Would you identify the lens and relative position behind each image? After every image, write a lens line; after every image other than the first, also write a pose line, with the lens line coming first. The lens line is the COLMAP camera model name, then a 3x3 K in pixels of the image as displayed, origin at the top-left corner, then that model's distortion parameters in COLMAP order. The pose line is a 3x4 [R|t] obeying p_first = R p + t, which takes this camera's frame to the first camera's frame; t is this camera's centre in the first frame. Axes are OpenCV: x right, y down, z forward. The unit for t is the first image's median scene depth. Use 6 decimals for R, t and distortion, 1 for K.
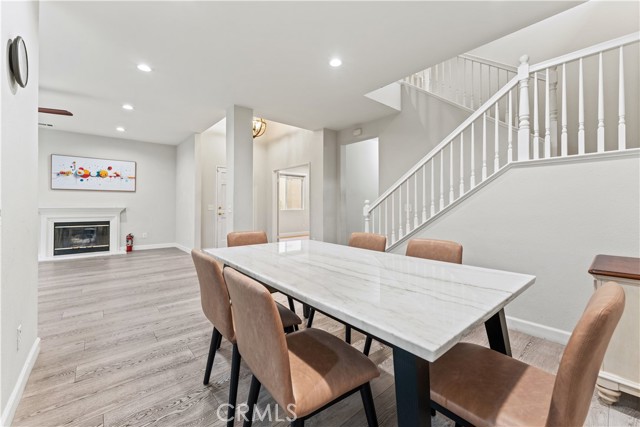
lens RADIAL K [[260.7, 0, 317.6], [0, 260.7, 204.2], [0, 0, 1]] dist [0.001359, -0.000417]
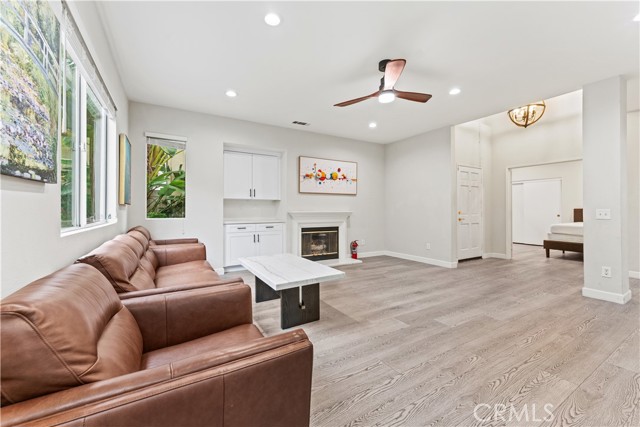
lens RADIAL K [[260.7, 0, 316.0], [0, 260.7, 206.2], [0, 0, 1]] dist [0.001359, -0.000417]
pose [[0.986096, -0.003465, -0.166139, -0.747566], [0.001898, 0.999952, -0.009585, 0.000314], [0.166164, 0.009137, 0.986056, 0.072045]]
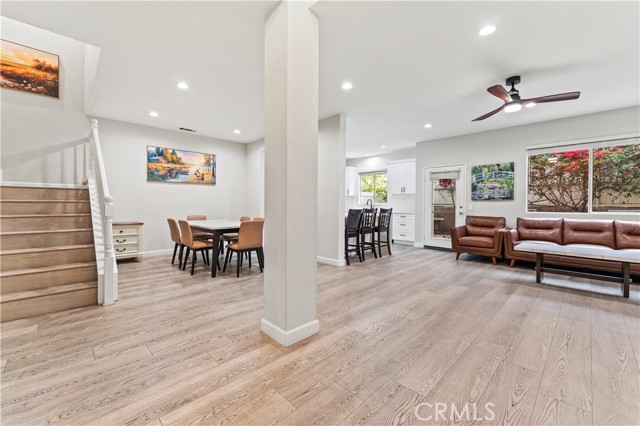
lens RADIAL K [[261.0, 0, 310.0], [0, 261.0, 207.4], [0, 0, 1]] dist [0.000033, 0.000119]
pose [[-0.998469, -0.005178, -0.055064, -0.231856], [-0.005300, 0.999984, 0.002069, 0.008751], [0.055052, 0.002358, -0.998481, 1.116170]]
